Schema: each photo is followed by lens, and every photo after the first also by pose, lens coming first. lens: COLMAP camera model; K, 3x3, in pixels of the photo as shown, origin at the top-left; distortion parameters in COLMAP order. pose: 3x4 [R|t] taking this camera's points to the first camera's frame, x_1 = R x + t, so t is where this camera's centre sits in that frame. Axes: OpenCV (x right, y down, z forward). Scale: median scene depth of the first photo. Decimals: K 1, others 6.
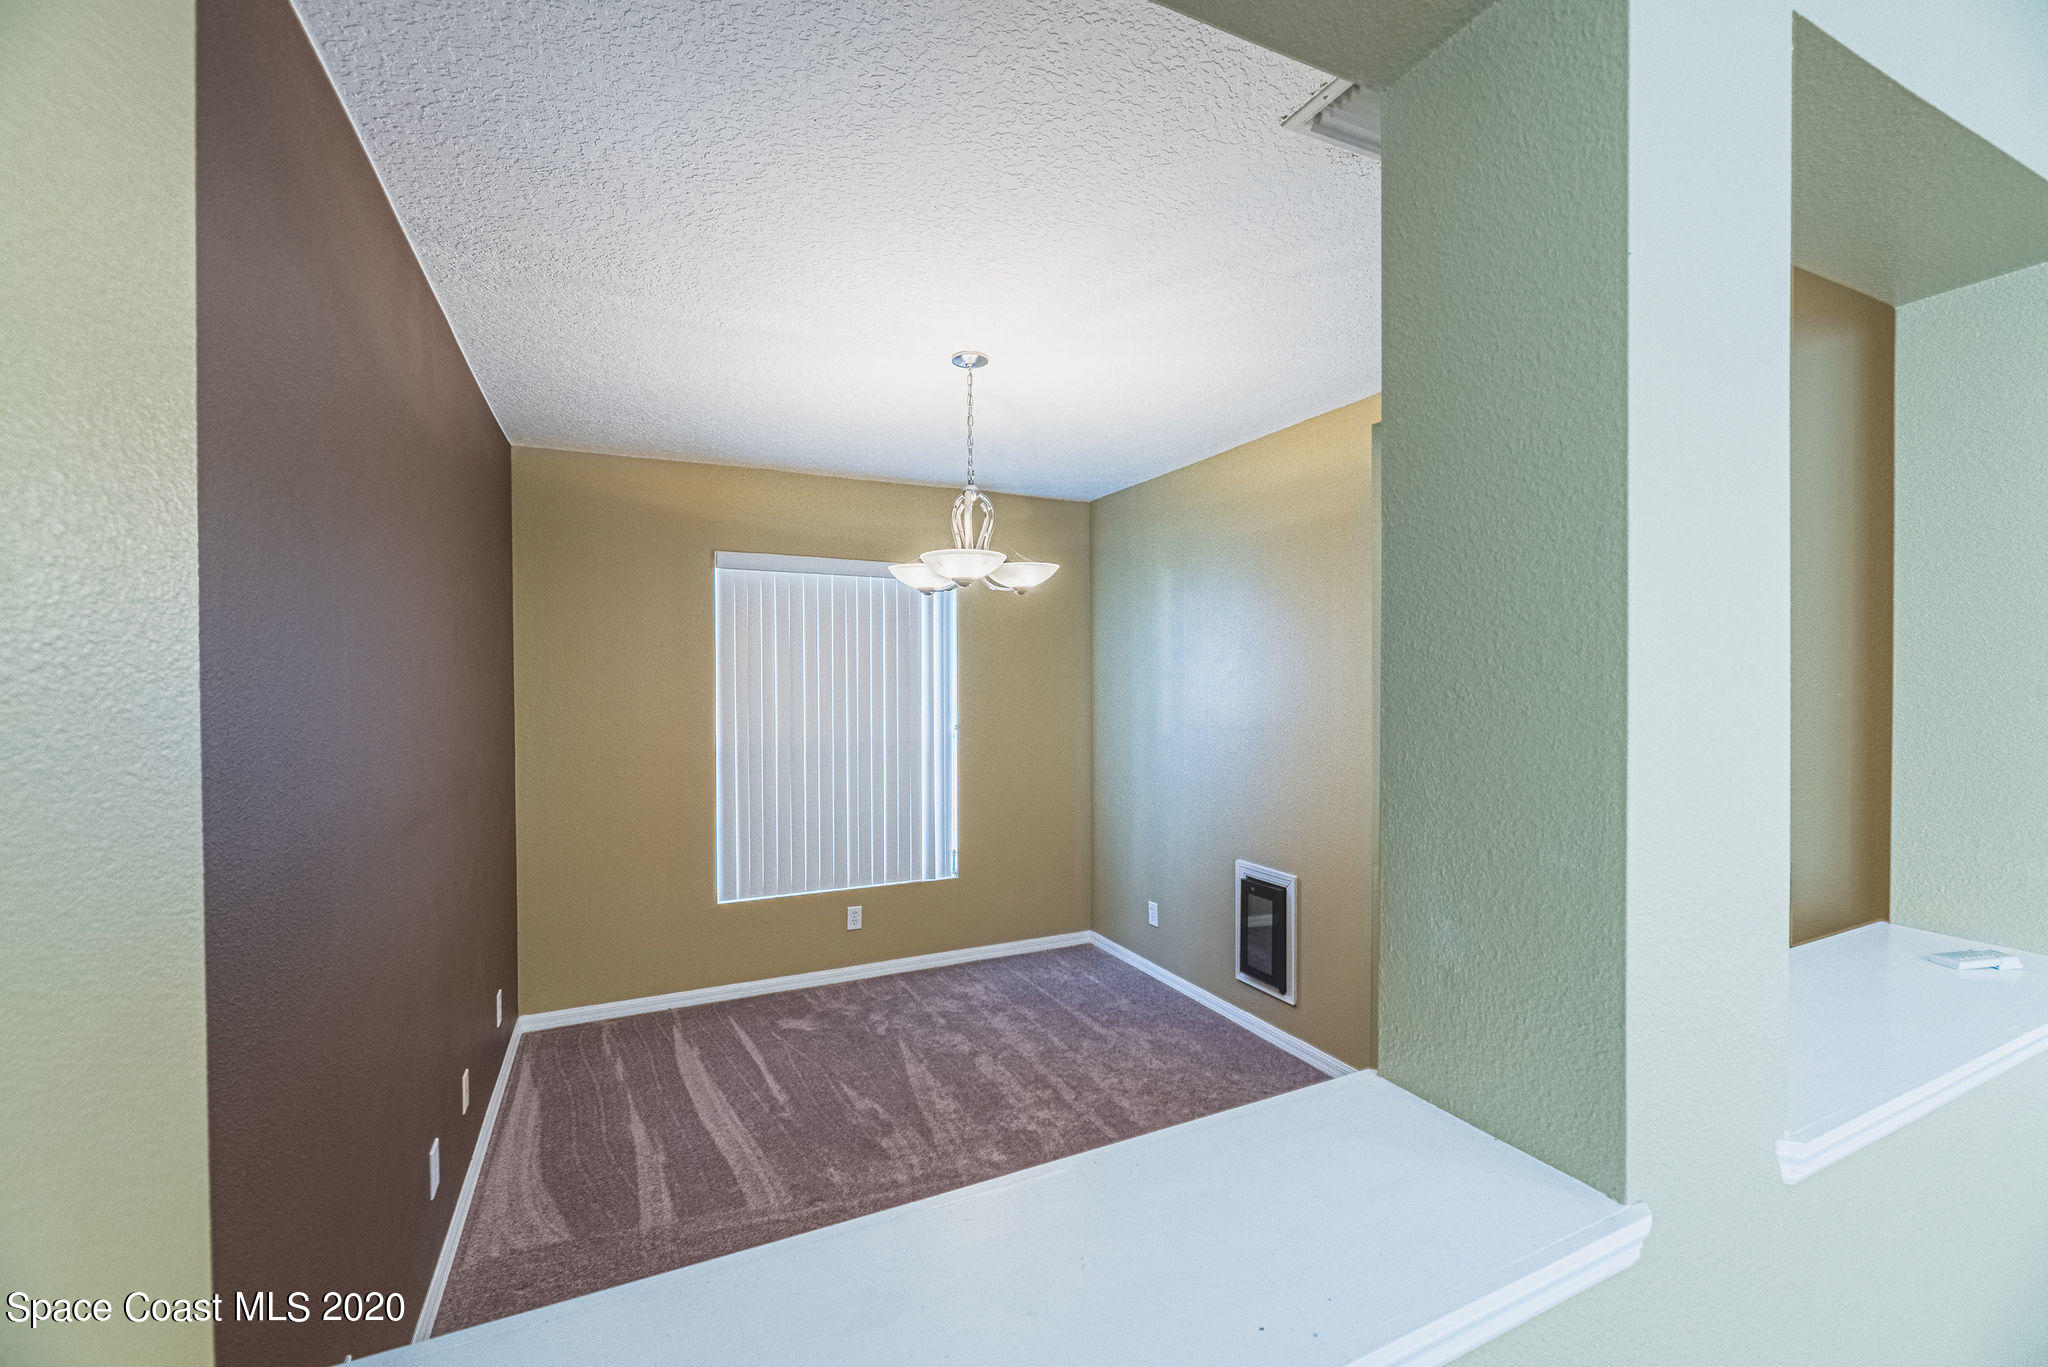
lens RADIAL K [[835.4, 0, 1020.6], [0, 835.4, 684.7], [0, 0, 1]] dist [0.001473, 0.000142]
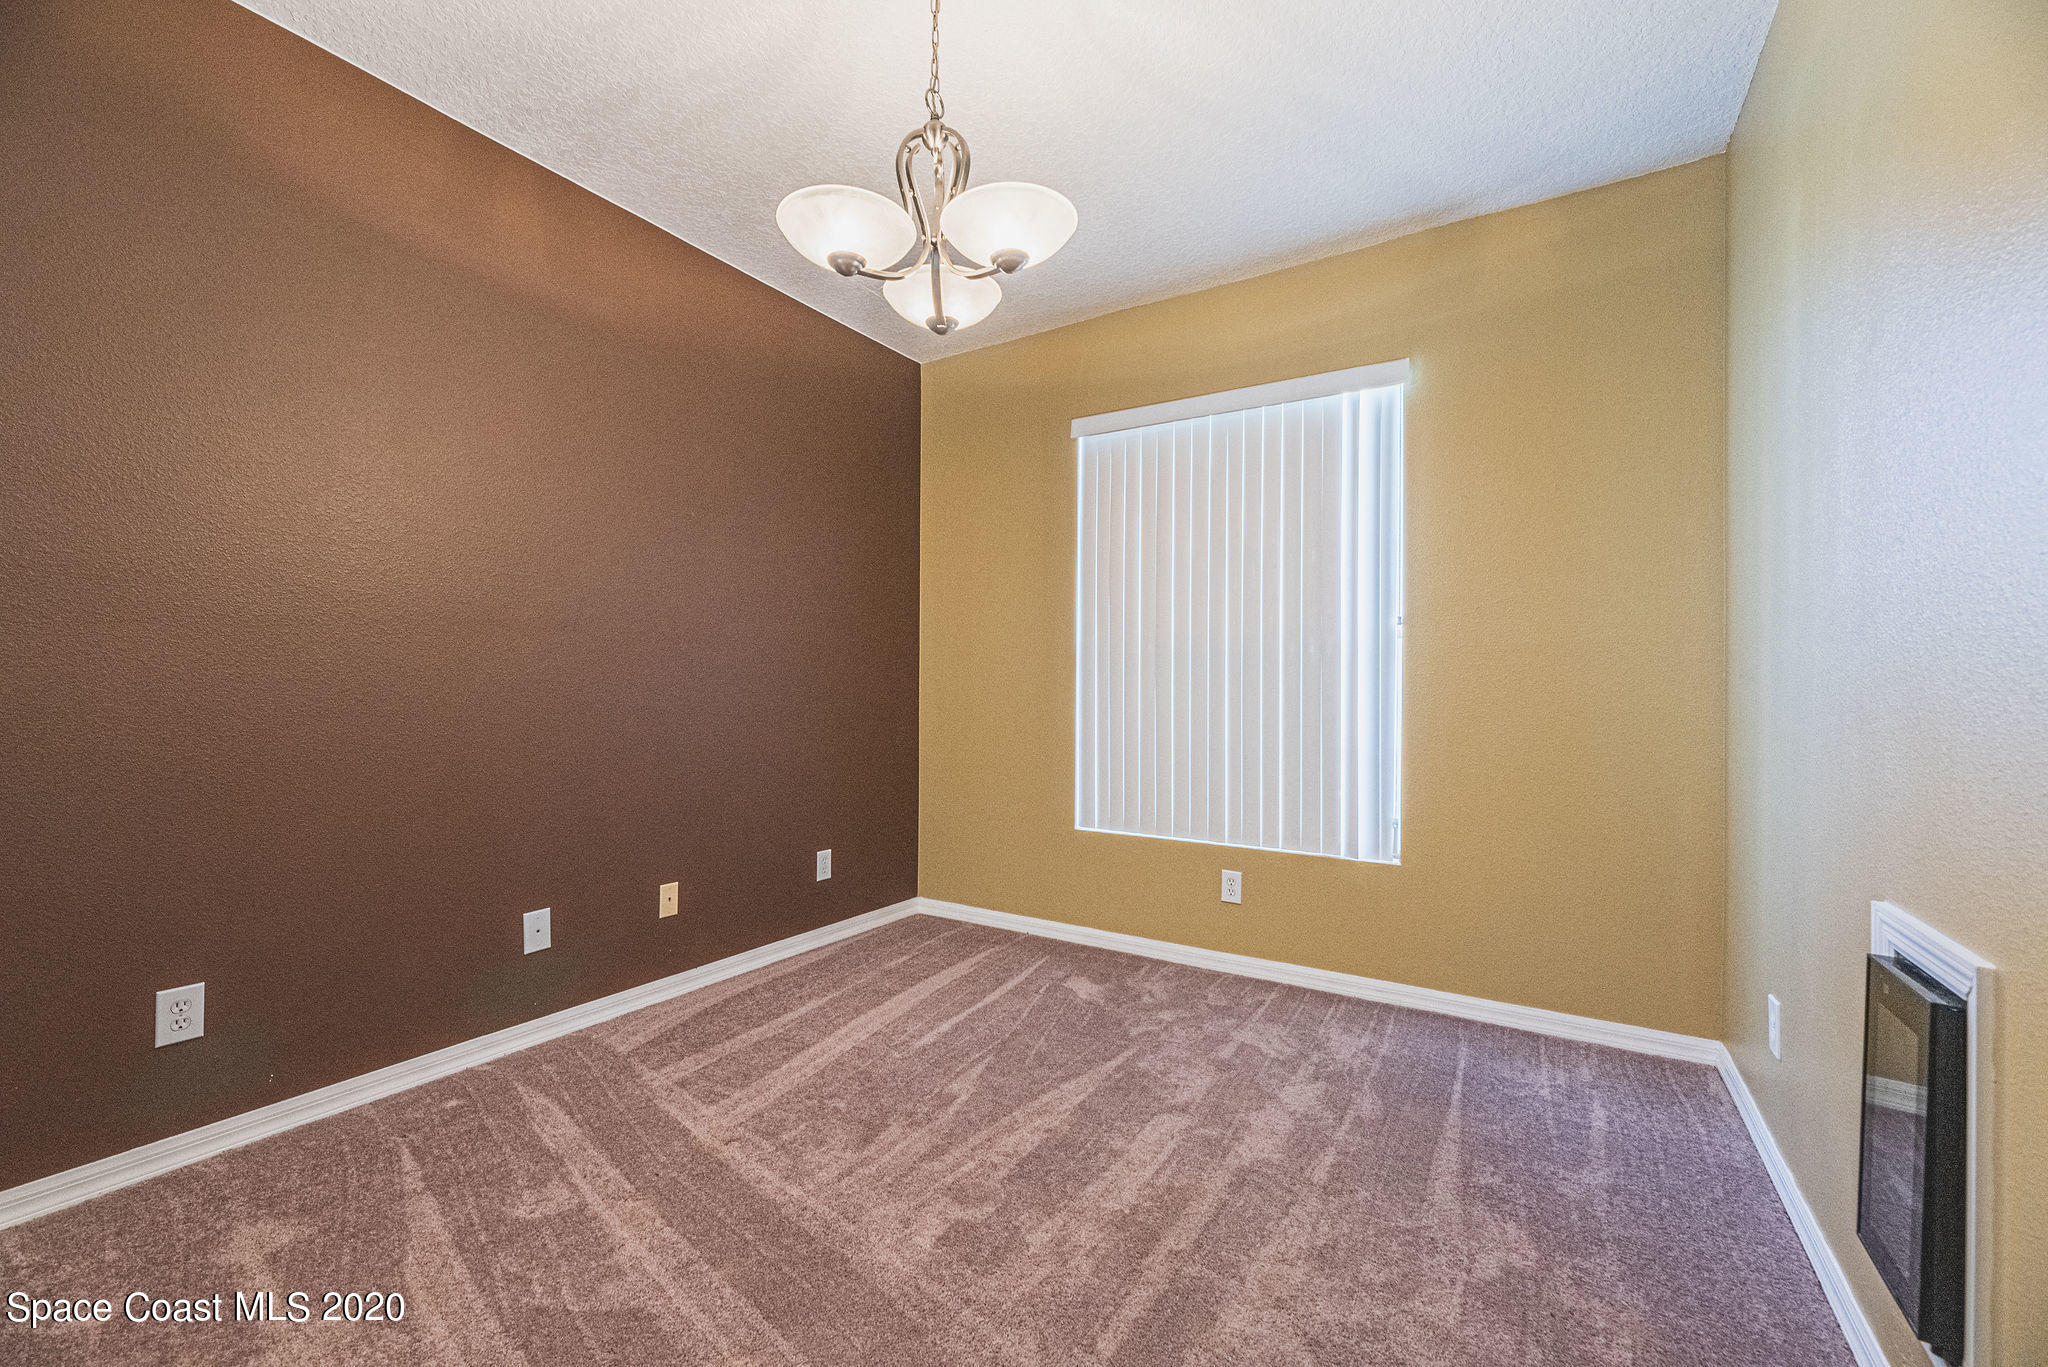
lens RADIAL K [[835.4, 0, 1022.9], [0, 835.4, 695.4], [0, 0, 1]] dist [0.001473, 0.000142]
pose [[0.531193, 0.011113, -0.847178, 0.325137], [-0.013870, 0.999894, 0.004420, 0.118405], [0.847137, 0.009402, 0.531291, 0.483199]]
